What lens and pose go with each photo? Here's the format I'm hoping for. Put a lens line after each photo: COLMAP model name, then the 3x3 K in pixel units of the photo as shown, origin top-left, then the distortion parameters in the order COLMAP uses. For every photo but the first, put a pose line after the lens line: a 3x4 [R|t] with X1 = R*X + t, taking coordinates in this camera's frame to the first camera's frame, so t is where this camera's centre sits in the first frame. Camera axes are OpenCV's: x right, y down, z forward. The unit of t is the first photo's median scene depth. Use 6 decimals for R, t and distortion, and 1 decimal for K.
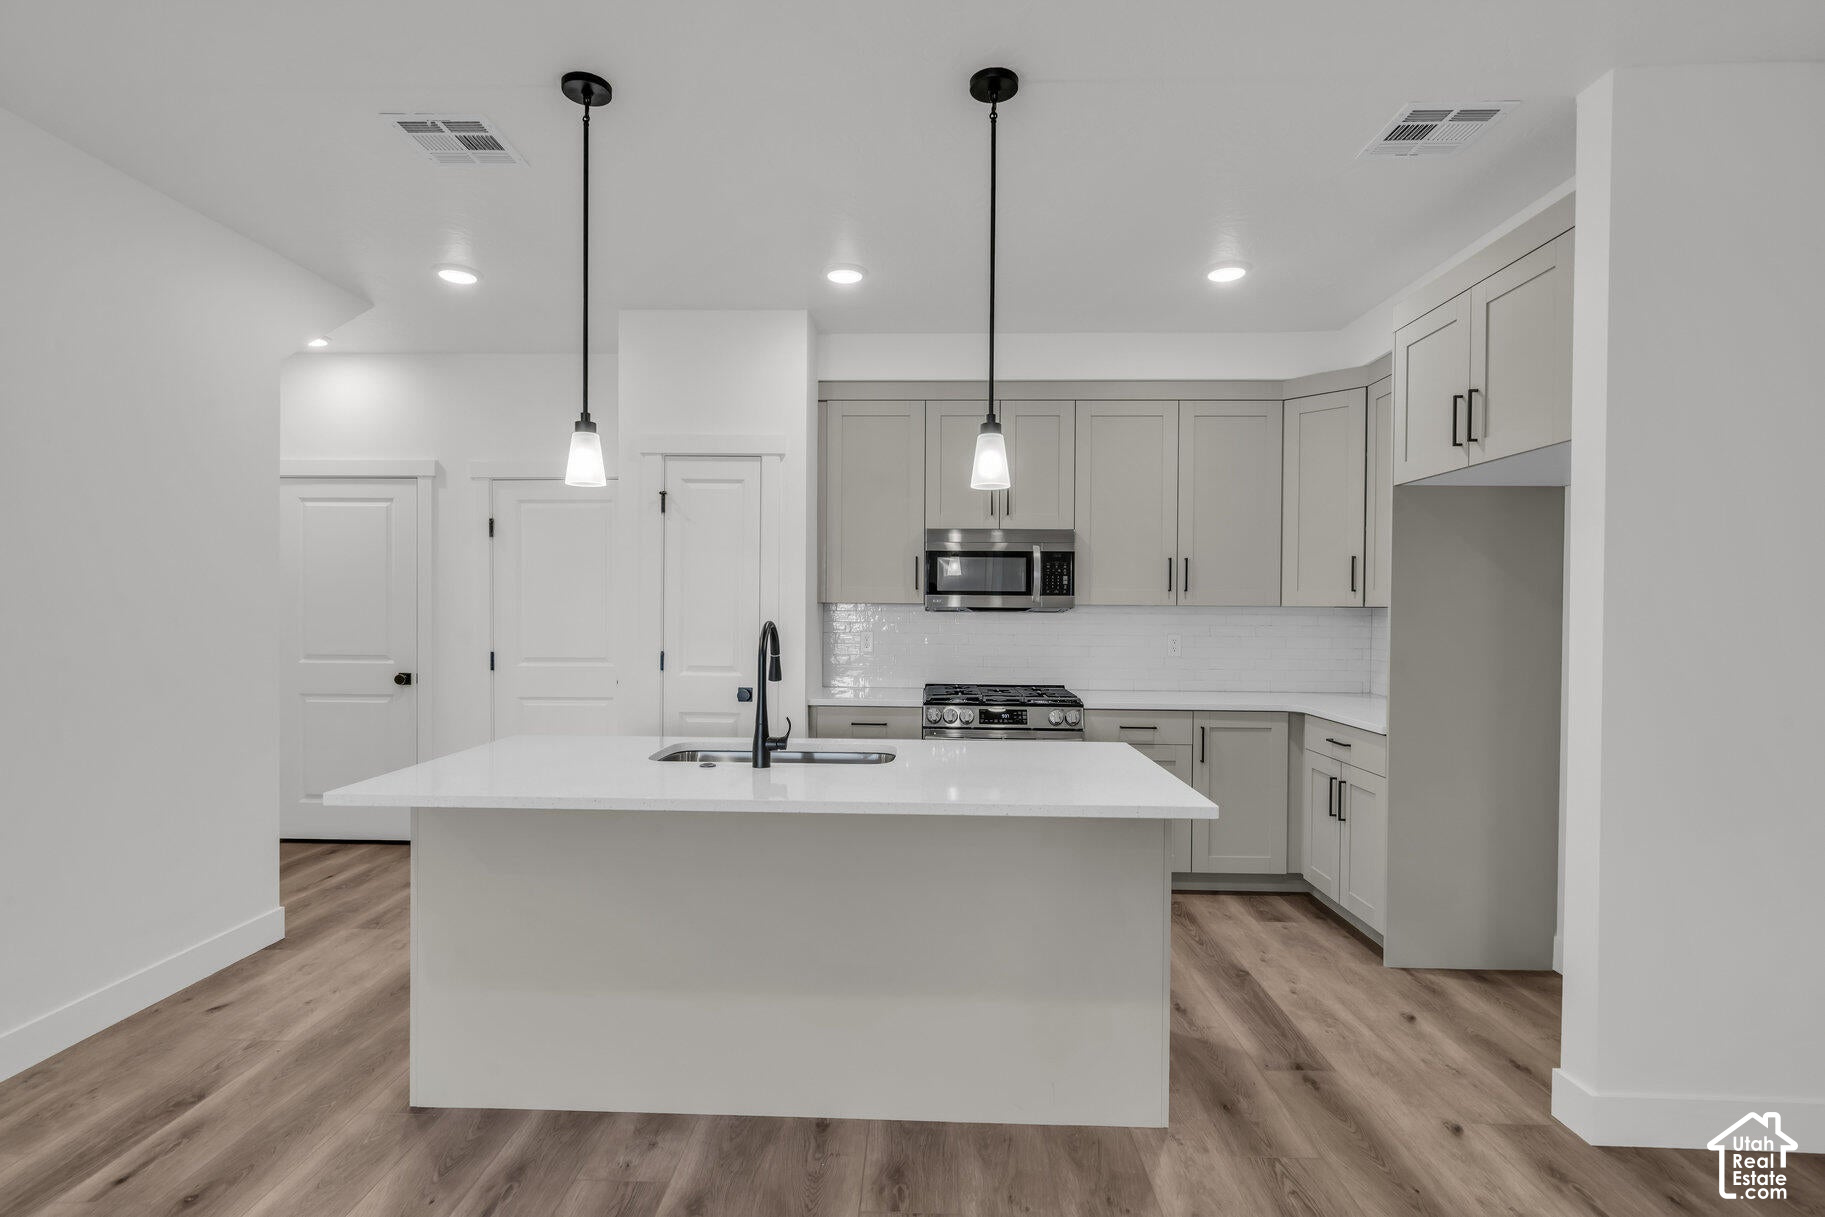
lens RADIAL K [[889.2, 0, 905.4], [0, 889.2, 616.2], [0, 0, 1]] dist [0.001268, 0.001243]
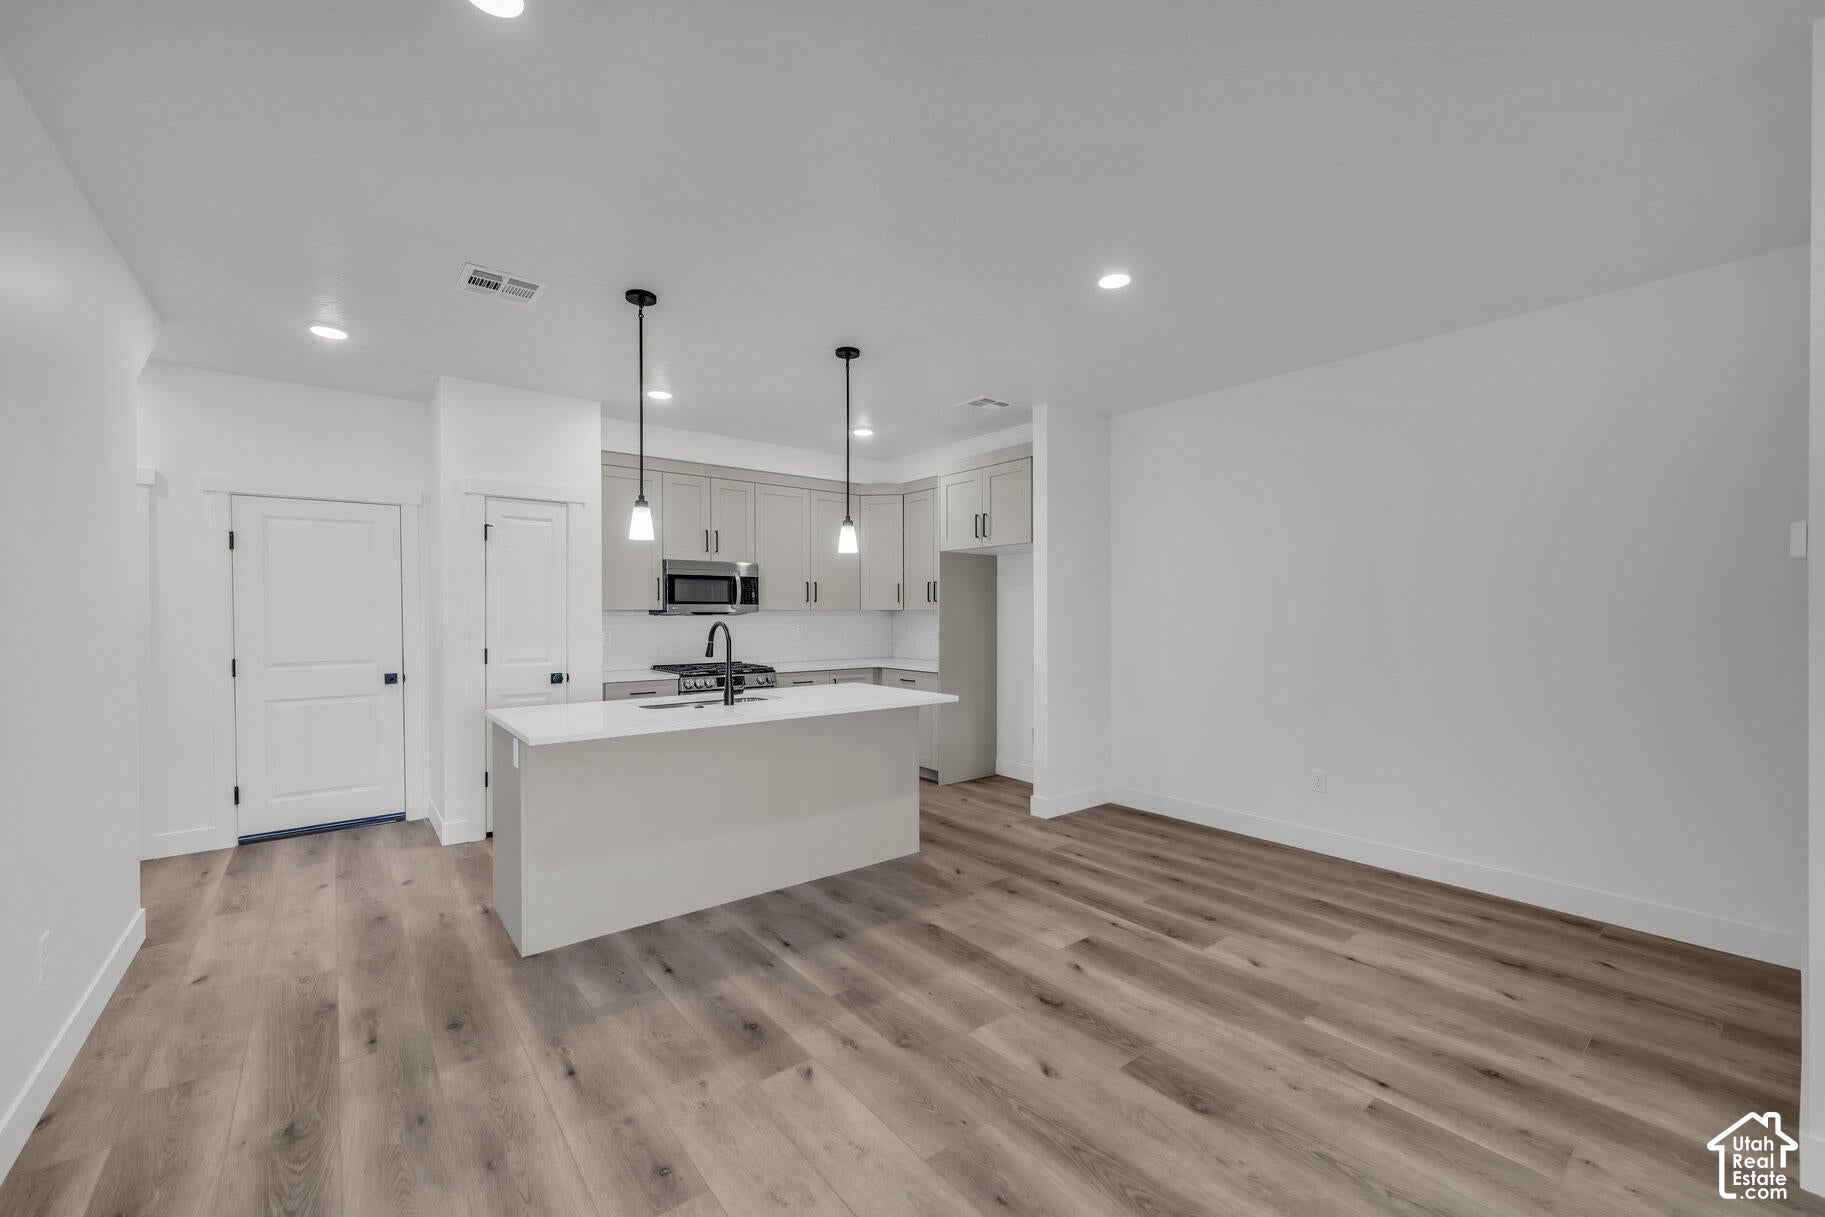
lens RADIAL K [[711.0, 0, 907.2], [0, 711.0, 613.3], [0, 0, 1]] dist [-0.001296, -0.000281]
pose [[0.765952, -0.009995, 0.642820, -0.566486], [0.013898, 0.999903, -0.001014, -0.002778], [-0.642748, 0.009710, 0.766017, -0.211088]]
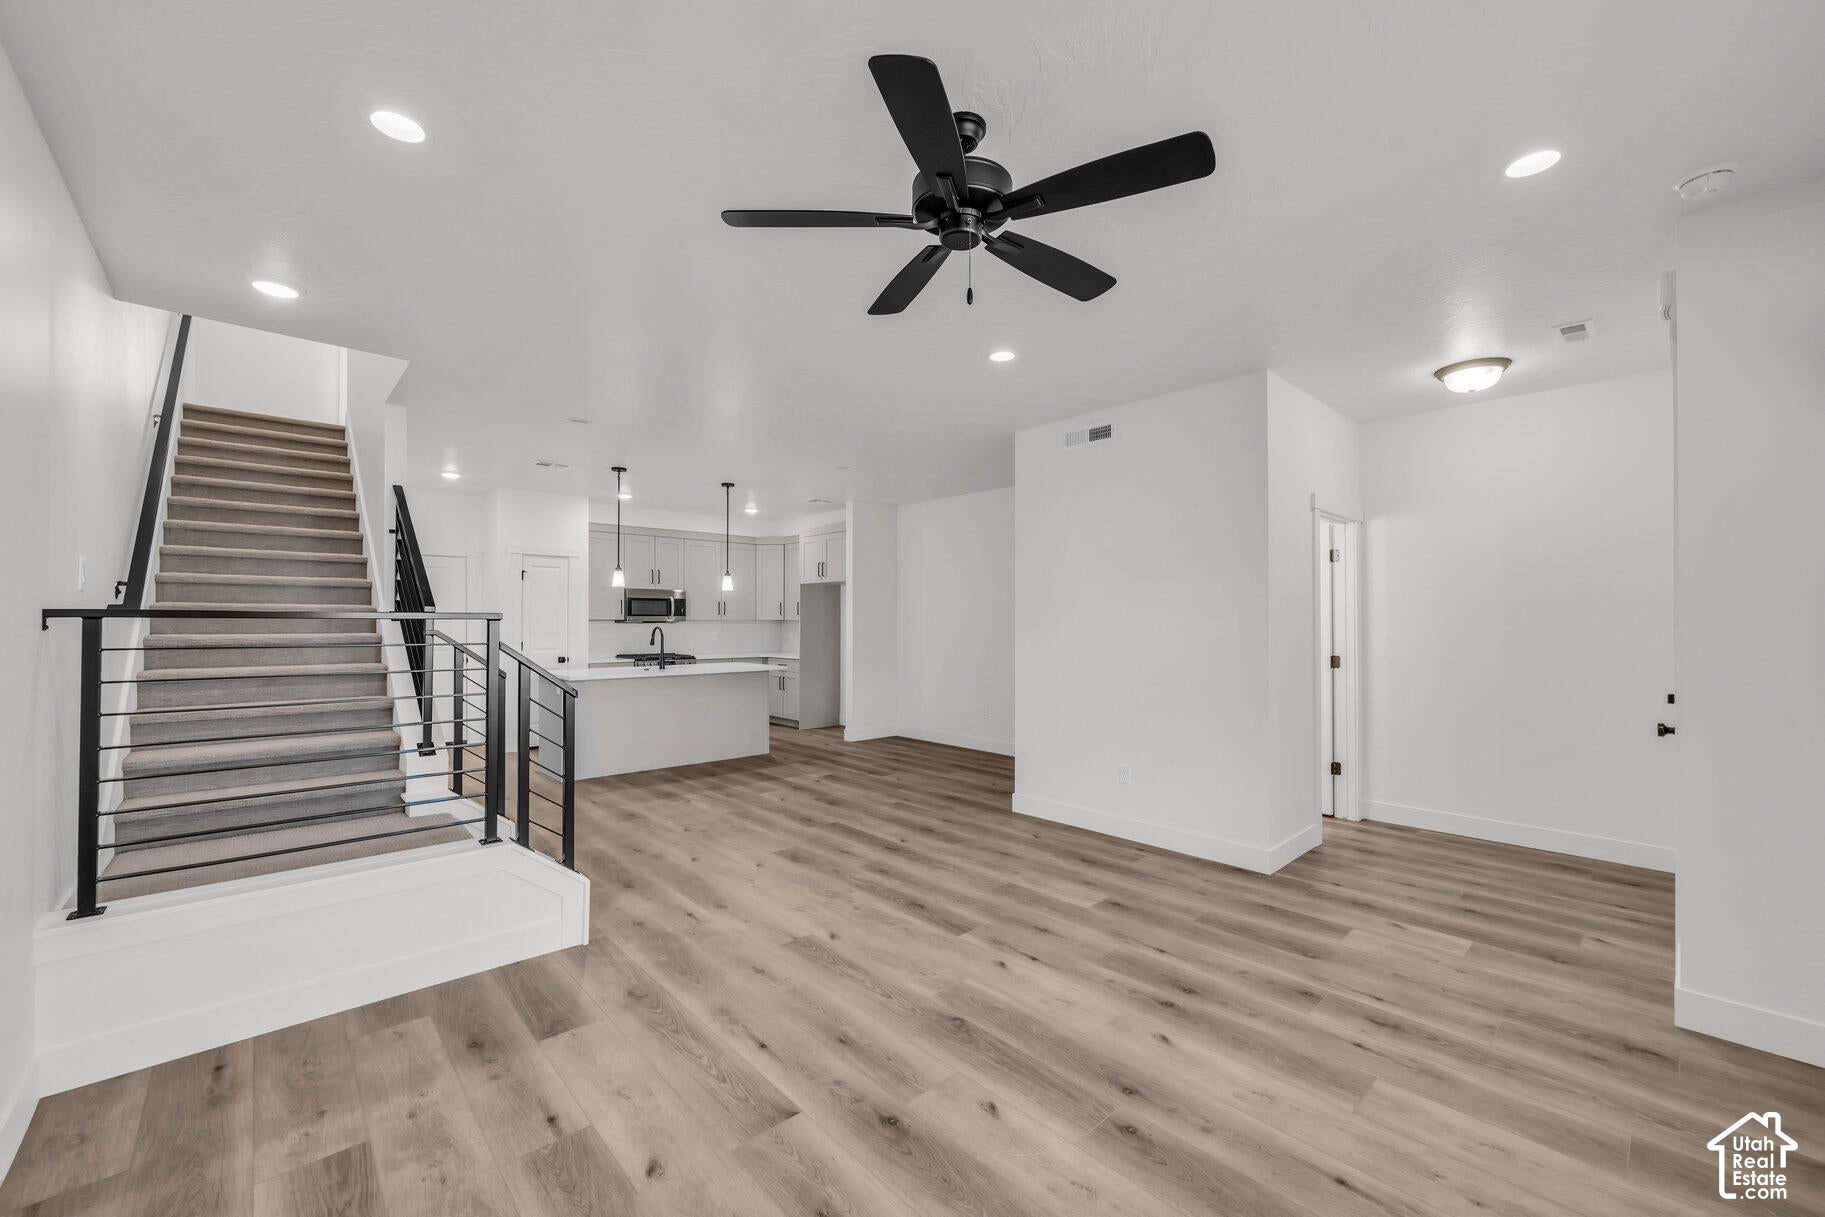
lens RADIAL K [[711.0, 0, 897.4], [0, 711.0, 612.6], [0, 0, 1]] dist [-0.001296, -0.000281]
pose [[0.732772, 0.000157, 0.680474, -0.975672], [0.013605, 0.999797, -0.014881, 0.004629], [-0.680338, 0.020162, 0.732621, -1.165686]]
